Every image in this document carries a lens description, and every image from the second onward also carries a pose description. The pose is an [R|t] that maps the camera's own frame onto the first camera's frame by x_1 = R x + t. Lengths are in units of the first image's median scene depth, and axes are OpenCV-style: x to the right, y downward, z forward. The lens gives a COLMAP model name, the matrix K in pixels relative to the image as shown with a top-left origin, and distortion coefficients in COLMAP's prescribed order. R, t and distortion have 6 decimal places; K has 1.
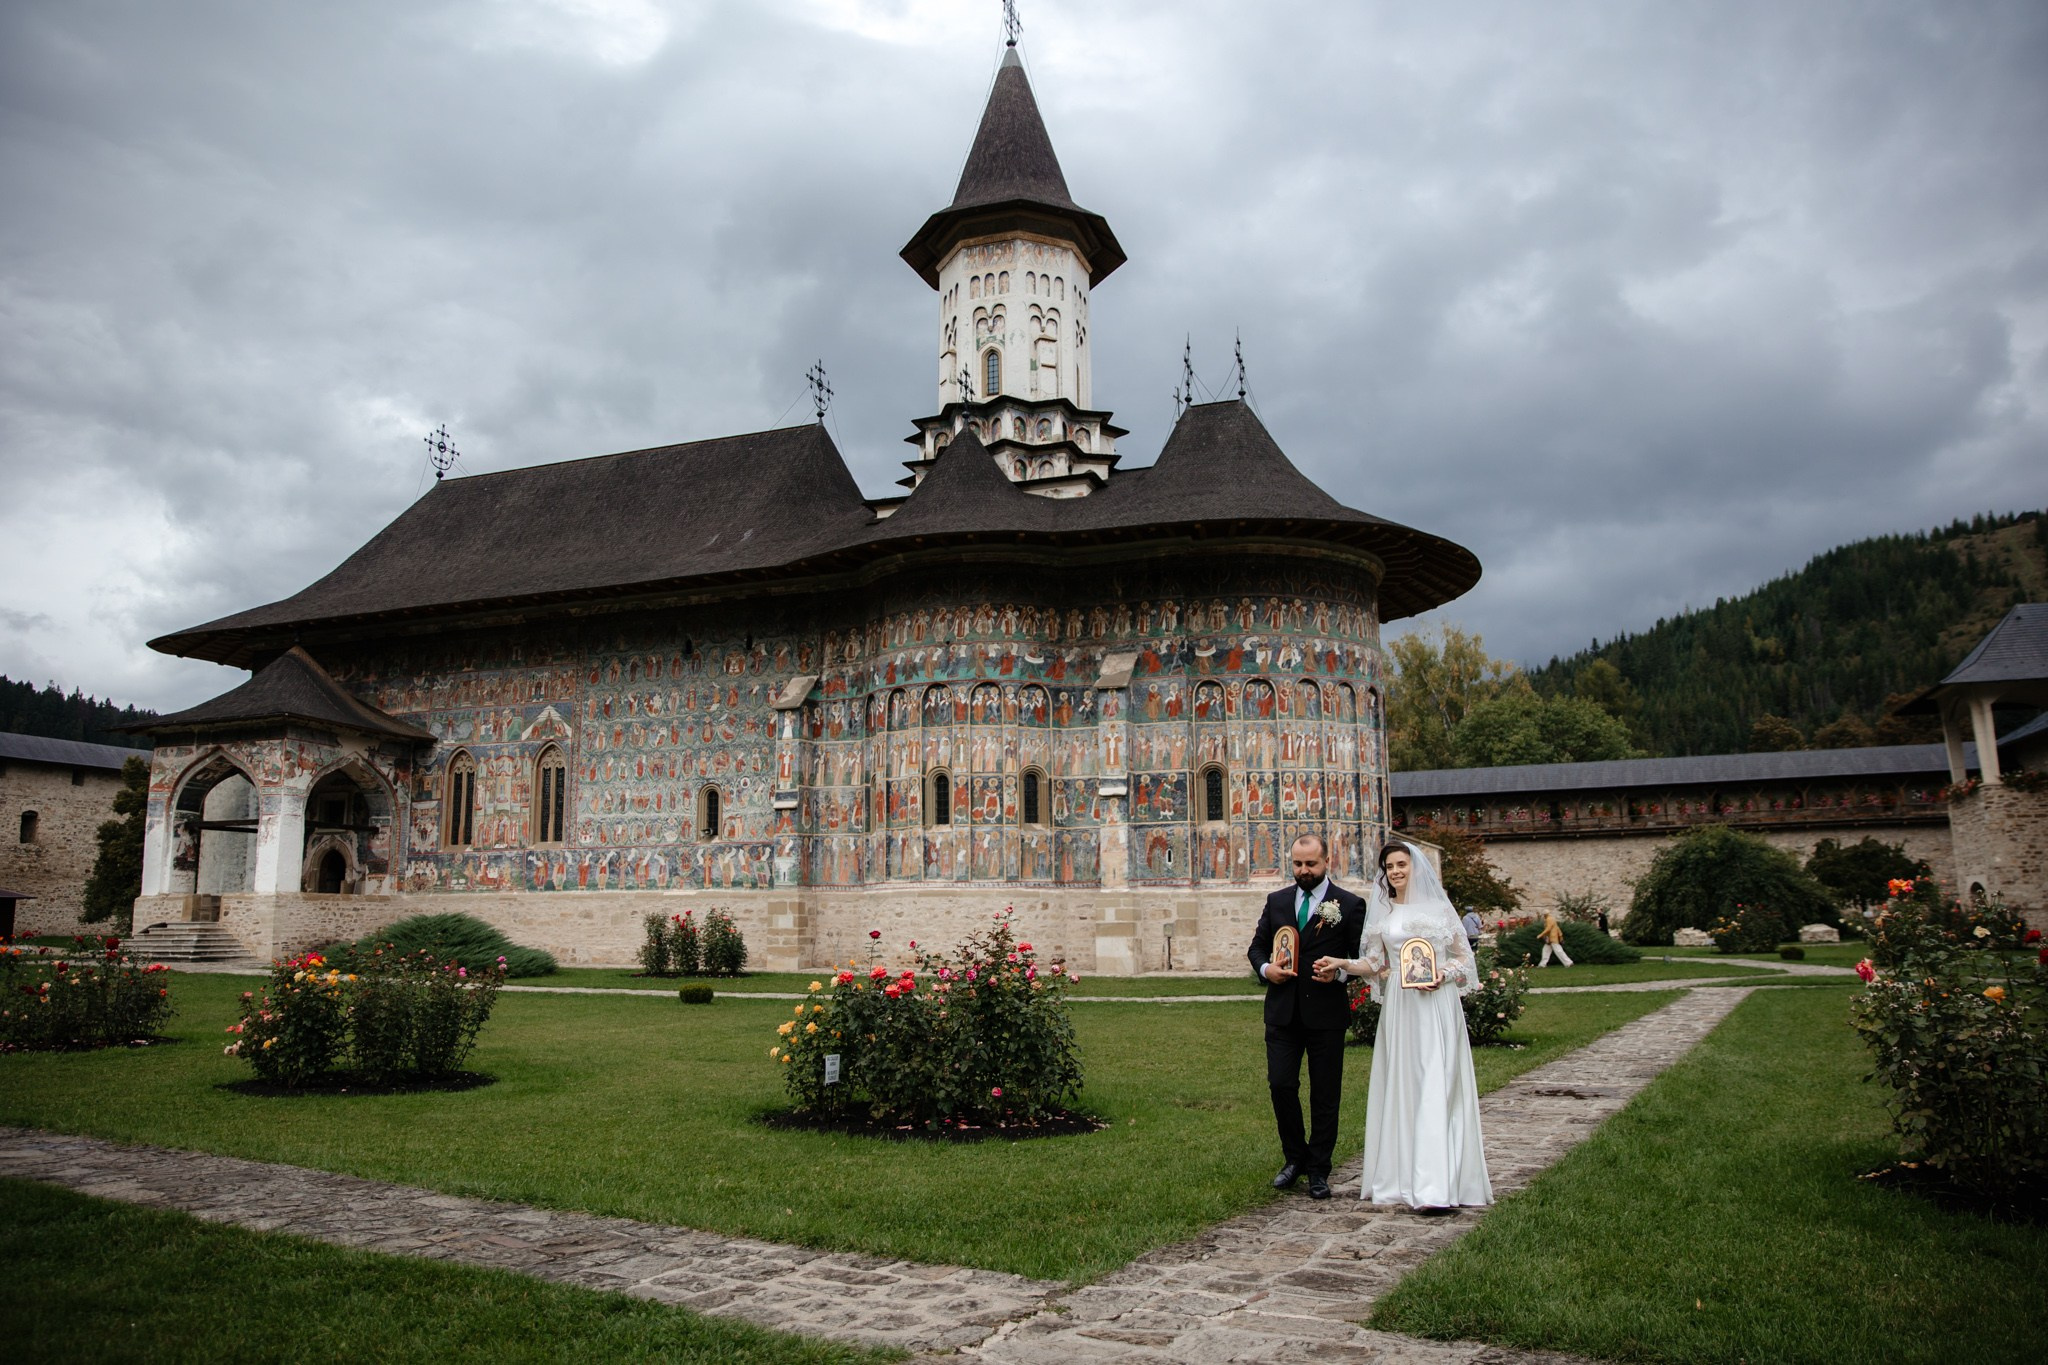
lens RADIAL K [[1440.6, 0, 1024.9], [0, 1440.6, 692.9], [0, 0, 1]] dist [-0.112351, 0.094961]
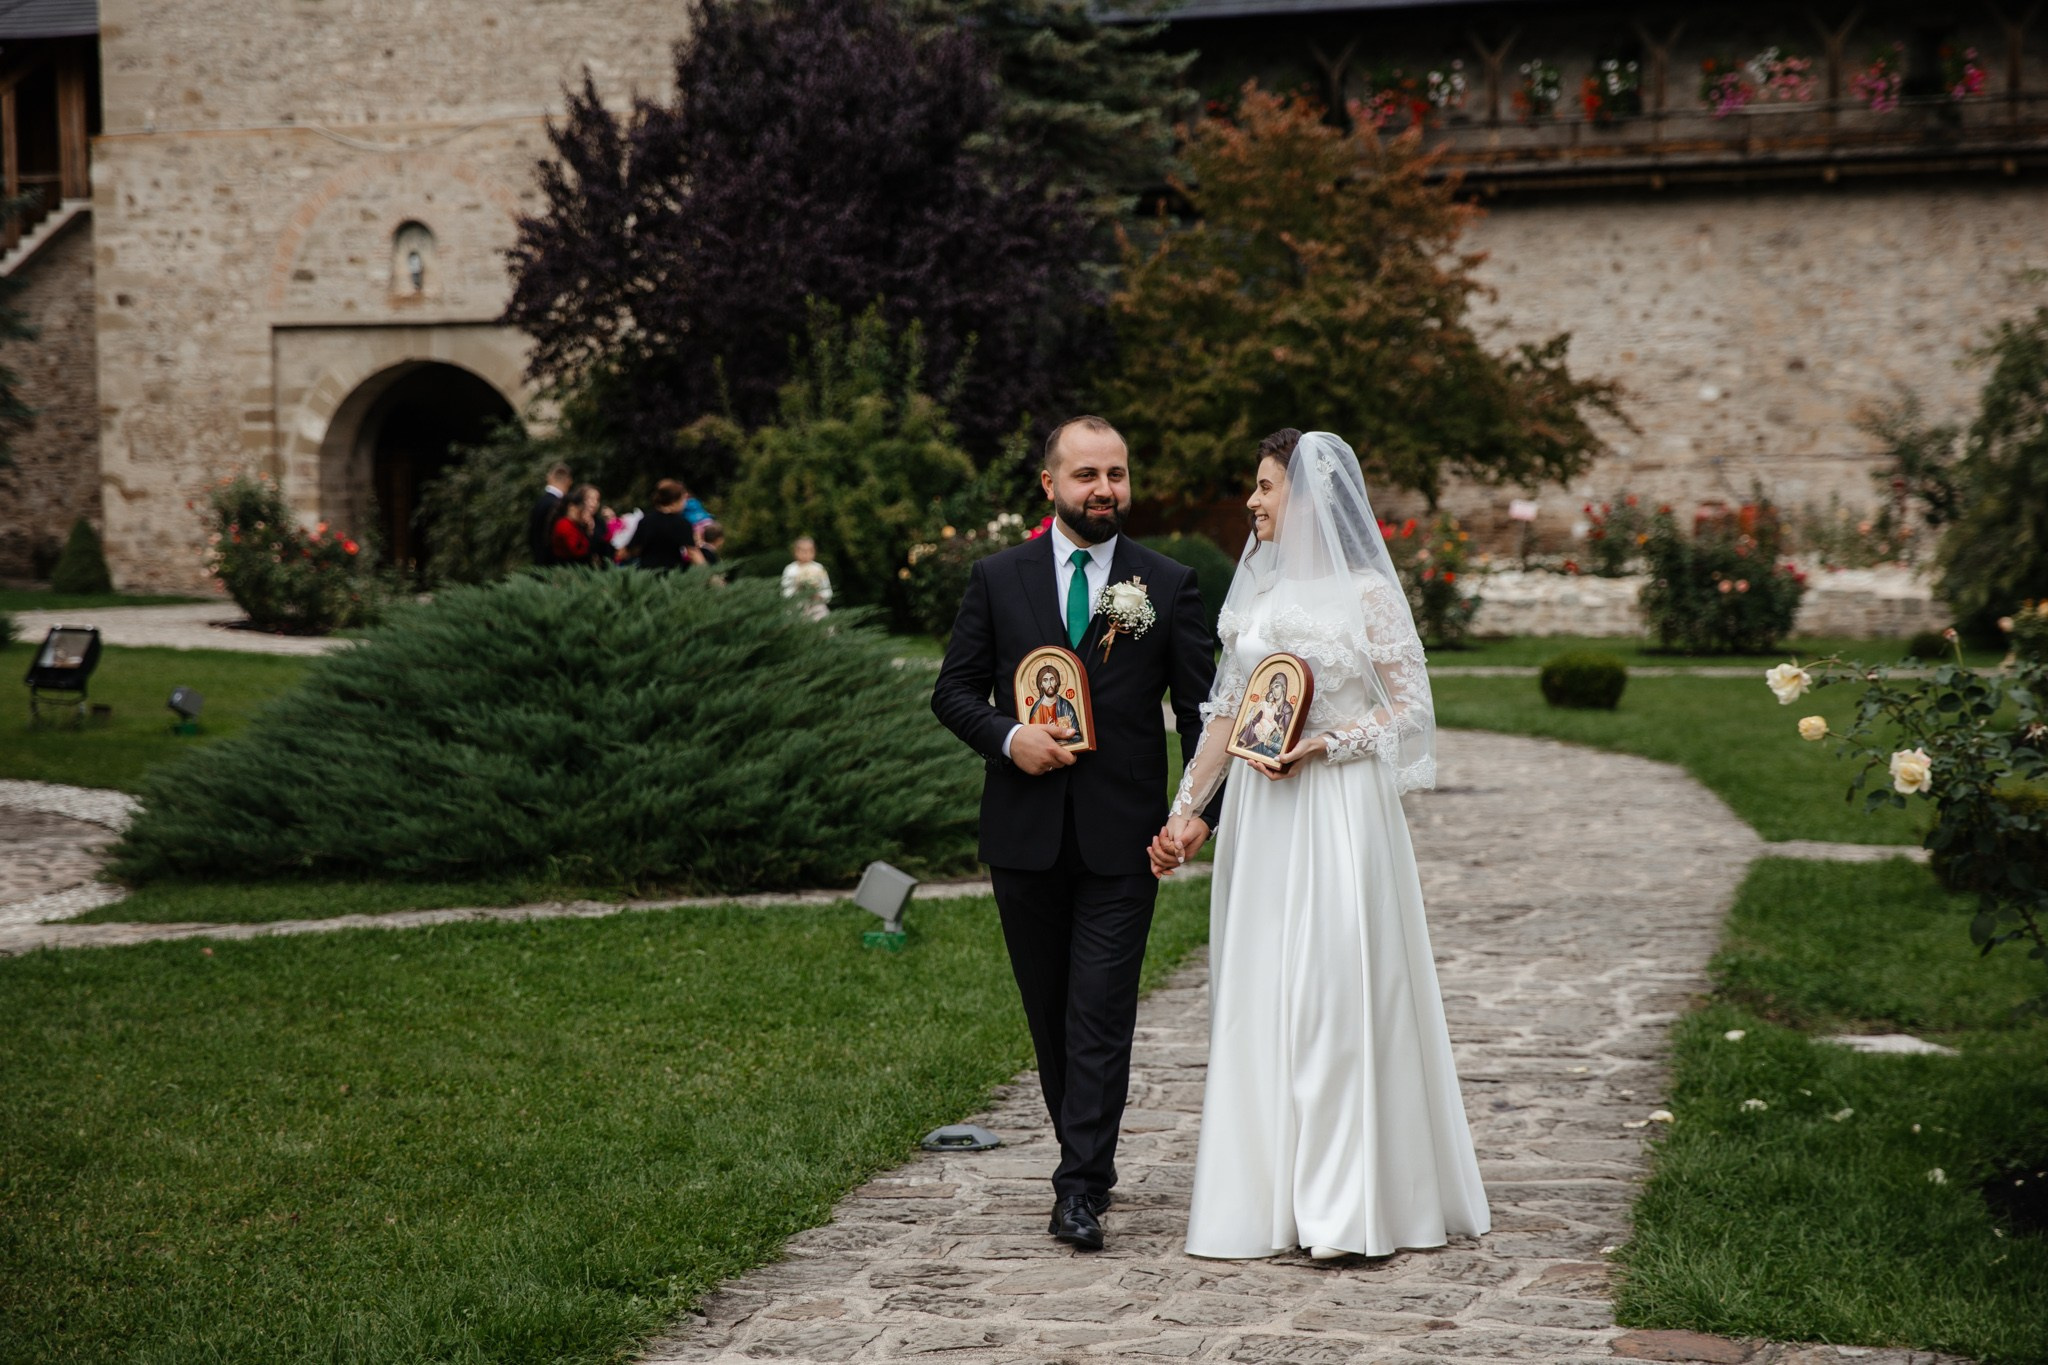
lens RADIAL K [[4006.8, 0, 1024.0], [0, 4006.8, 682.5], [0, 0, 1]] dist [0.197423, 0.037624]
pose [[0.999975, 0.006445, -0.002961, 0.431732], [-0.005685, 0.977981, 0.208614, 0.082269], [0.004240, -0.208592, 0.977994, 0.582817]]
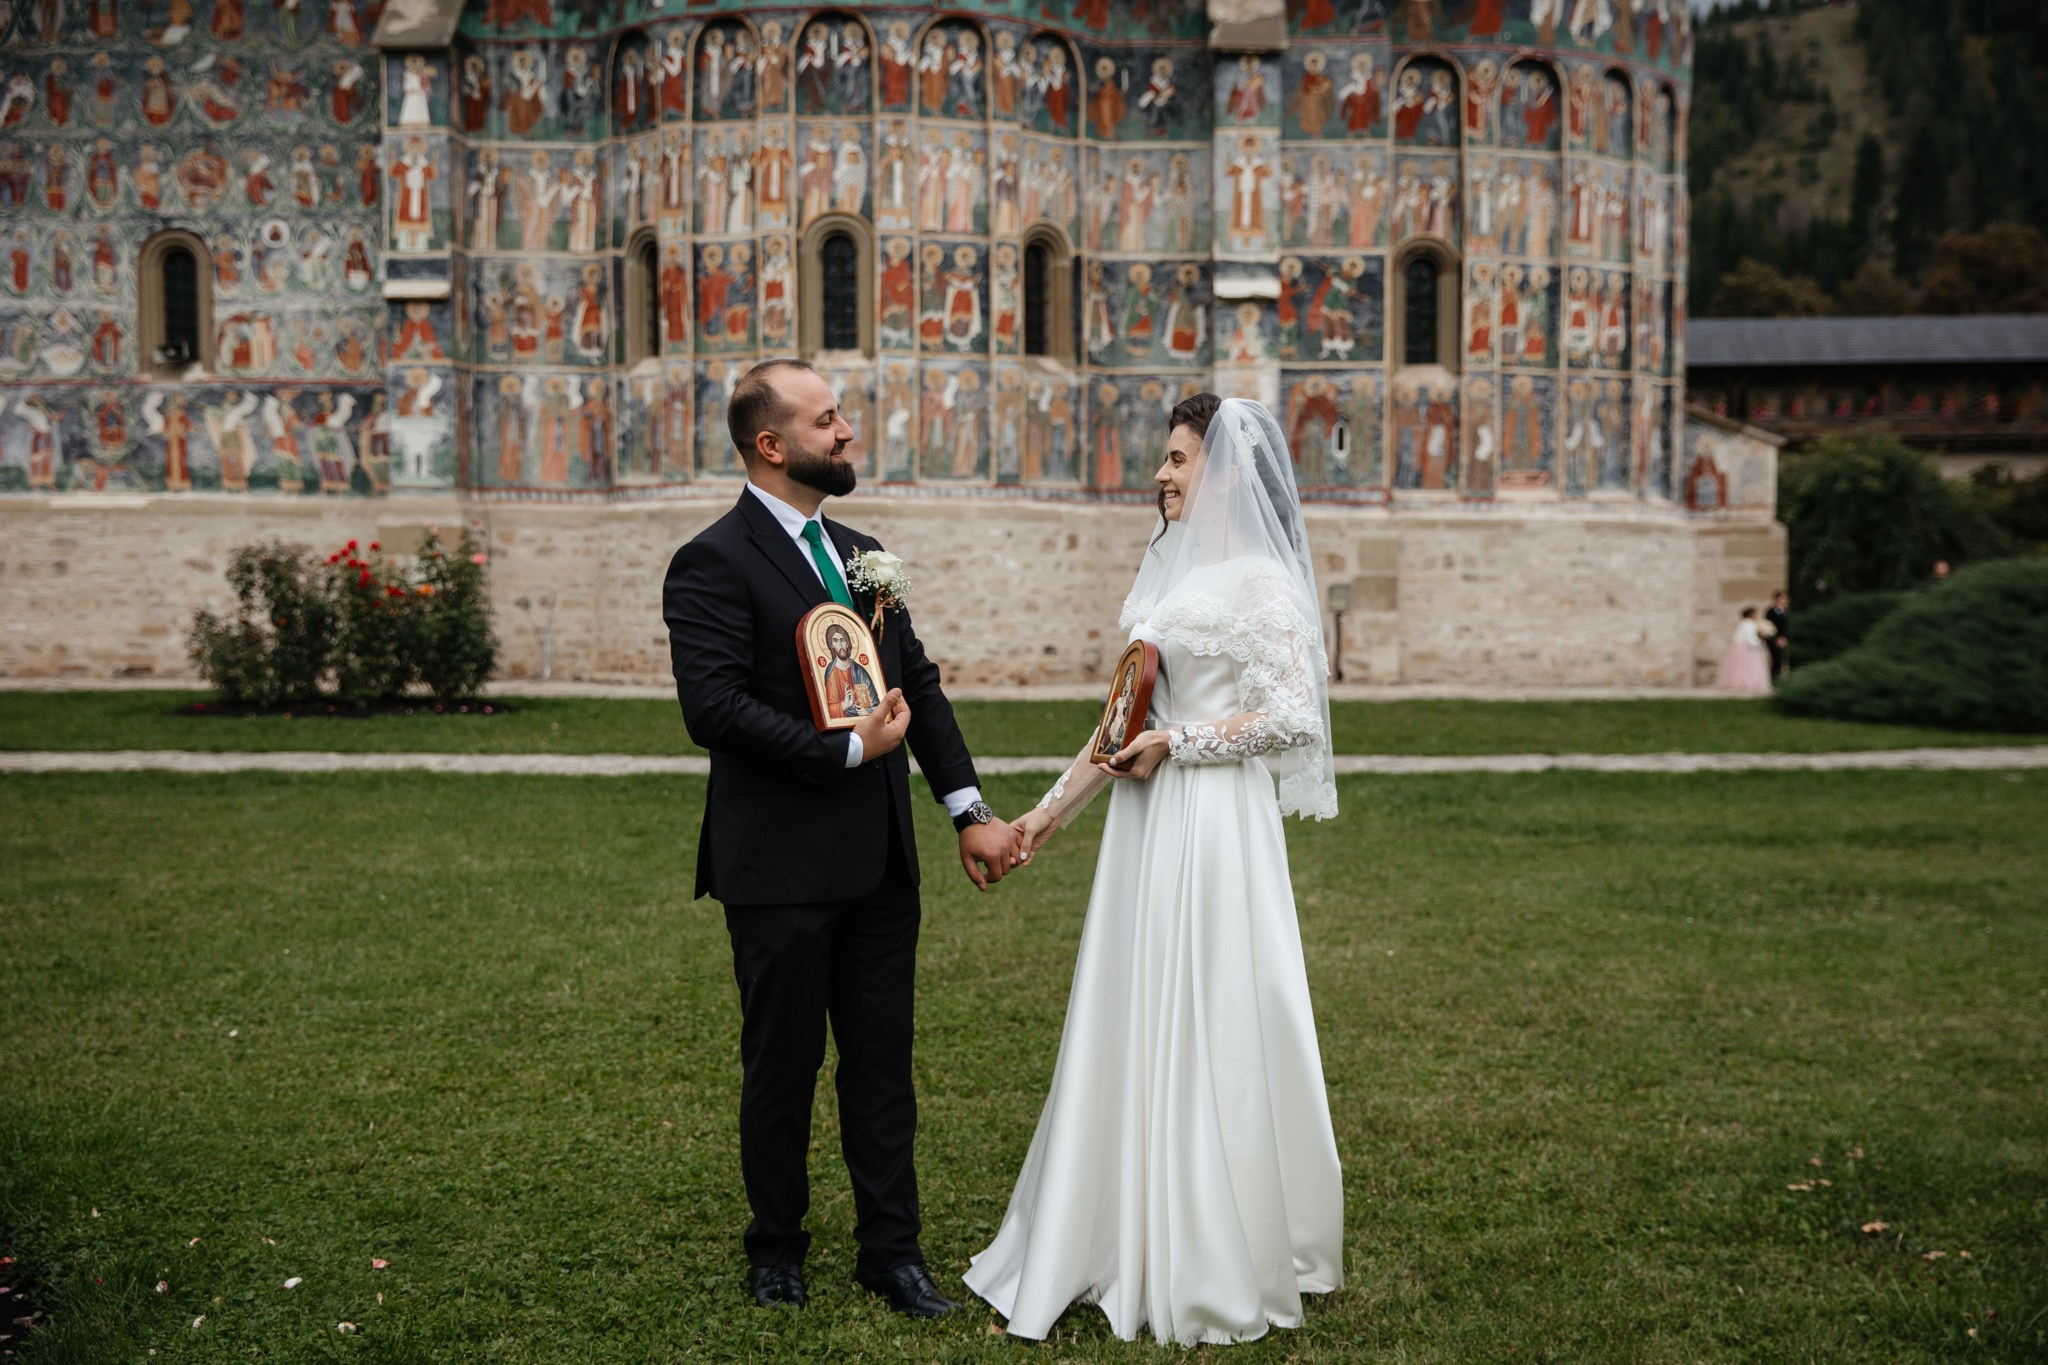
lens RADIAL K [[2371.3, 0, 1032.8], [0, 2371.3, 703.3], [0, 0, 1]] dist [0.020528, 0.135911]
pose [[0.940414, -0.008019, 0.339937, -0.235731], [-0.061508, 0.979218, 0.193258, 0.051875], [-0.334422, -0.202651, 0.920377, 0.292847]]
